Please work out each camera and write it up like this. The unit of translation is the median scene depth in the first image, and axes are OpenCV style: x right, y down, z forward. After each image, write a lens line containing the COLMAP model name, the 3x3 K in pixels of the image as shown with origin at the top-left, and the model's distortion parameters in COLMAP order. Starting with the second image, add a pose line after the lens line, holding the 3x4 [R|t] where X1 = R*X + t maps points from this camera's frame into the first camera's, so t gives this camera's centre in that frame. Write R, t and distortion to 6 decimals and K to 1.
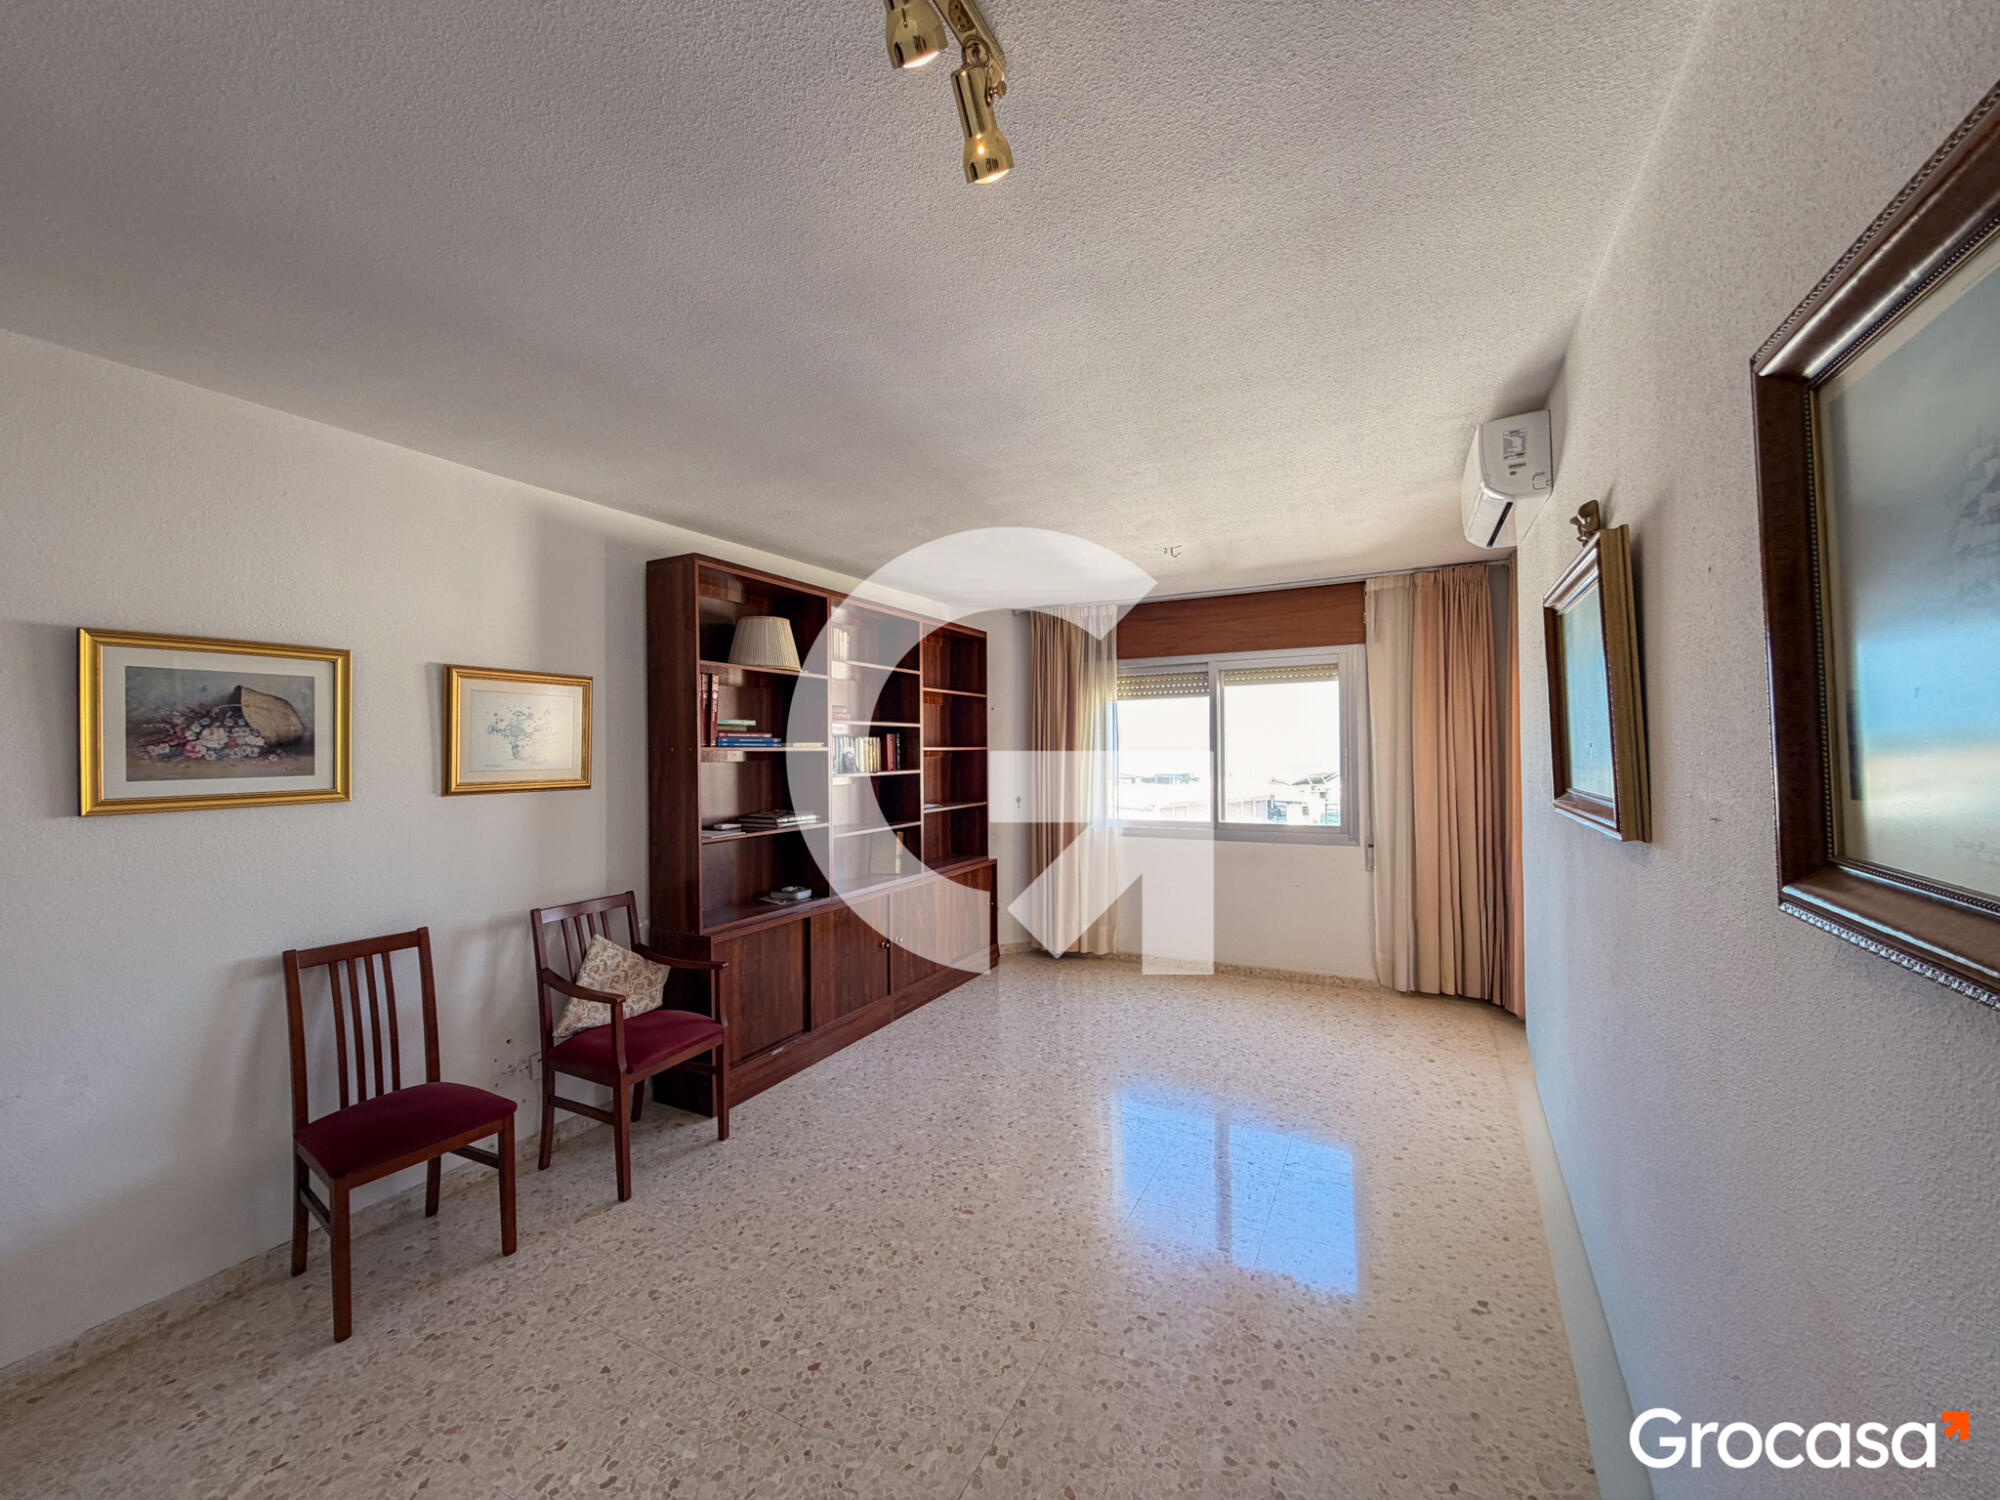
lens RADIAL K [[794.4, 0, 997.3], [0, 794.4, 749.4], [0, 0, 1]] dist [-0.001189, -0.000290]
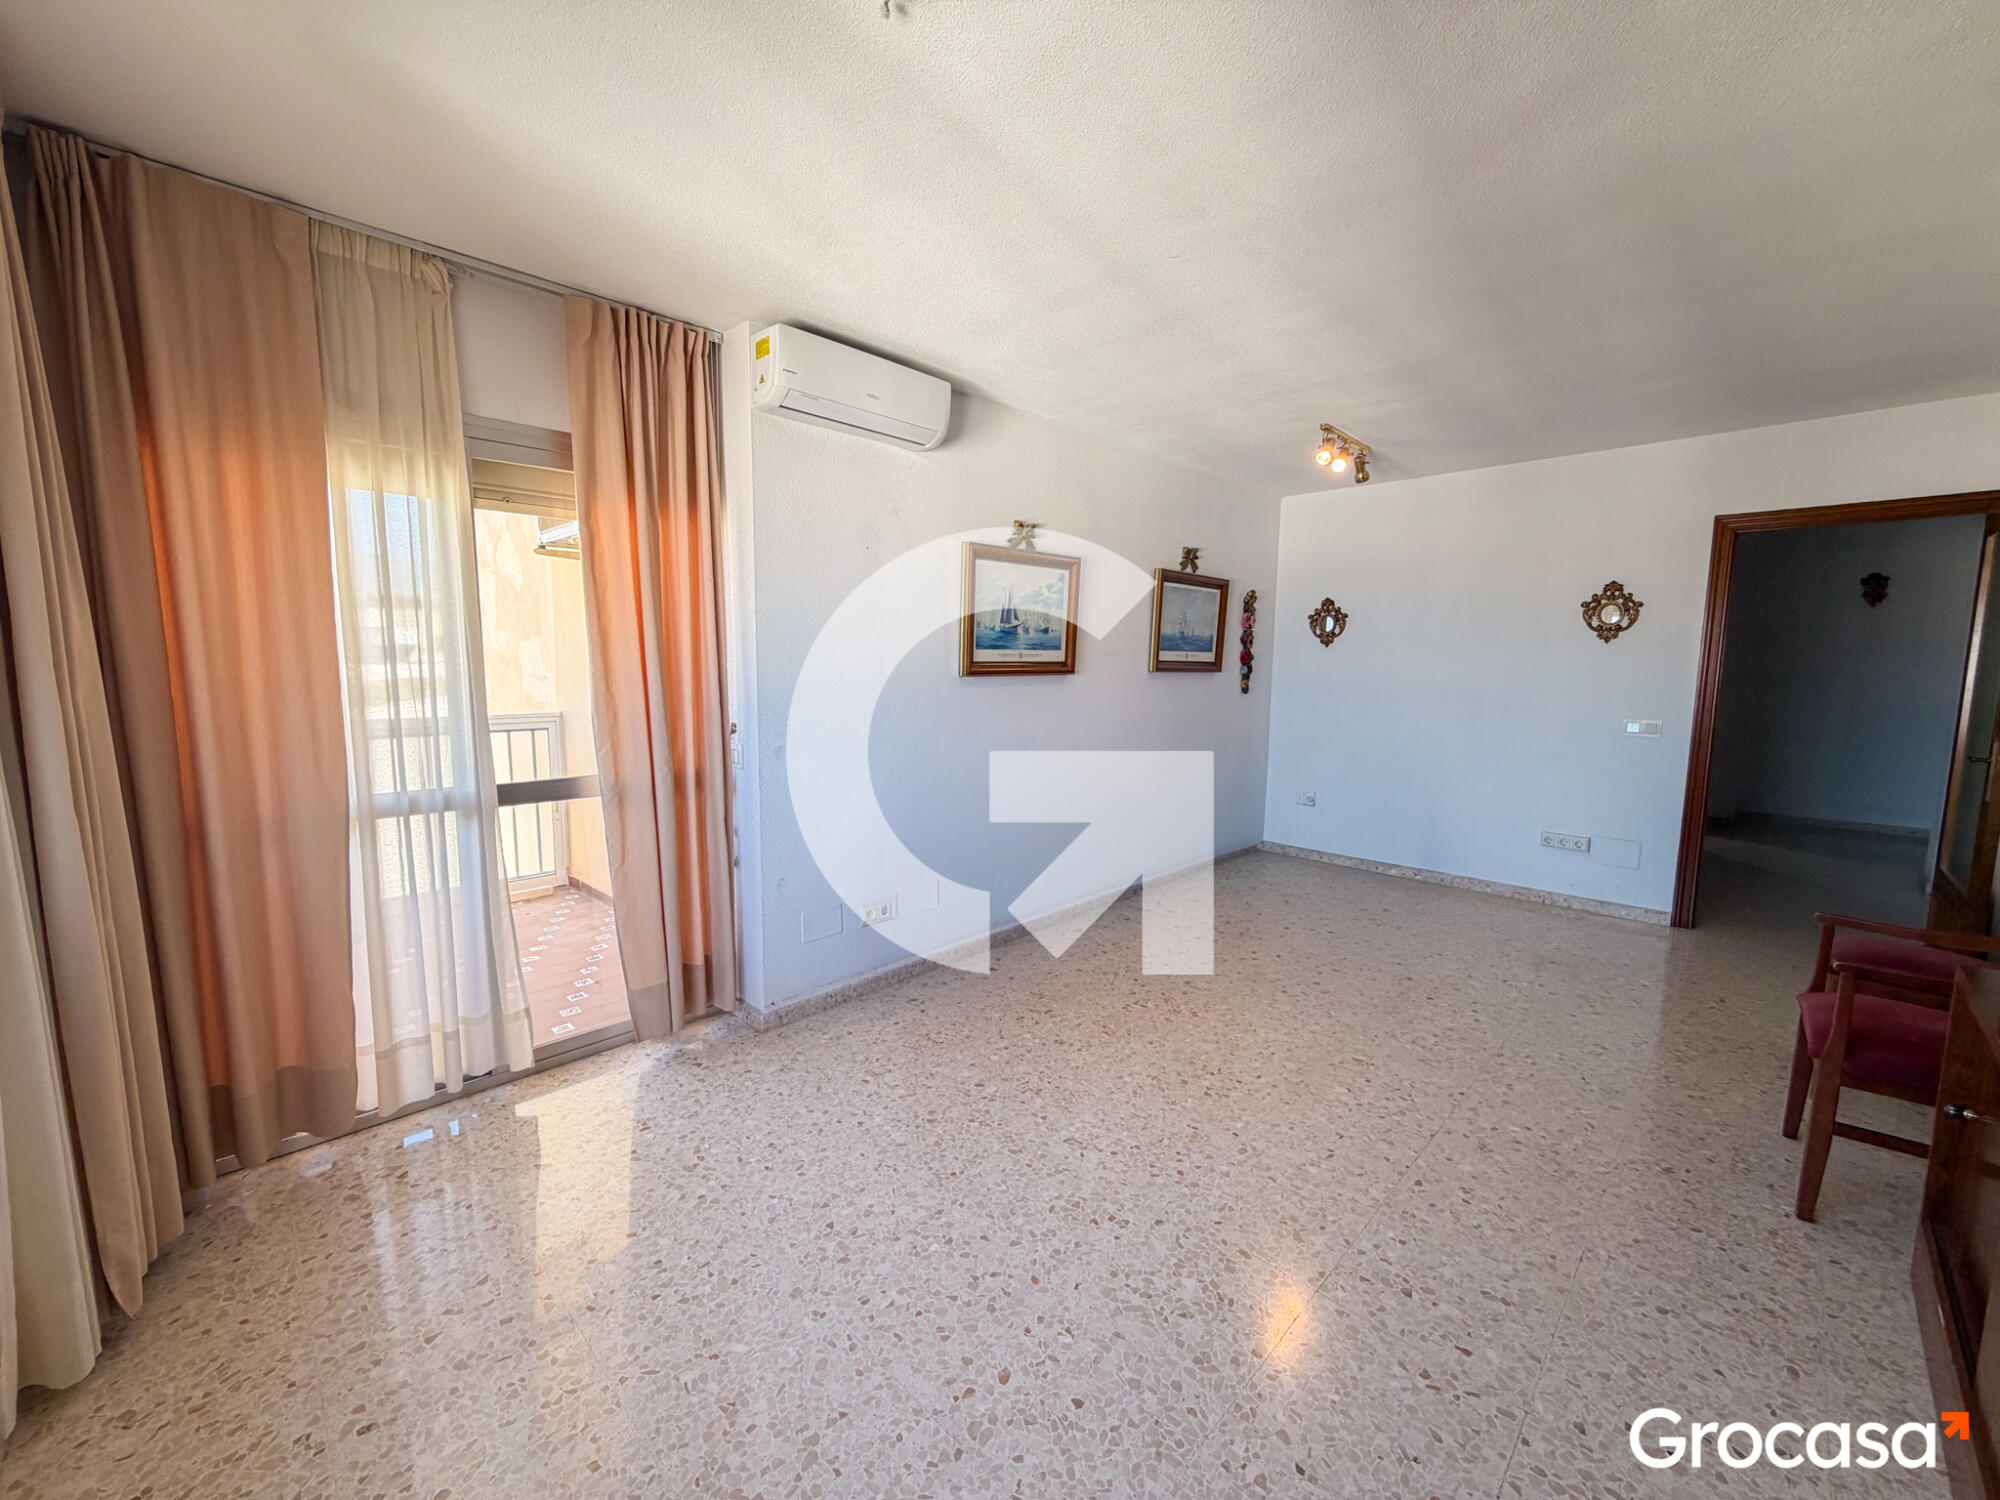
lens RADIAL K [[794.0, 0, 997.0], [0, 794.0, 749.3], [0, 0, 1]] dist [-0.000421, -0.000102]
pose [[-0.954629, -0.027144, 0.296558, 0.067370], [0.005700, 0.993989, 0.109331, 0.022017], [-0.297743, 0.106061, -0.948736, 1.153511]]
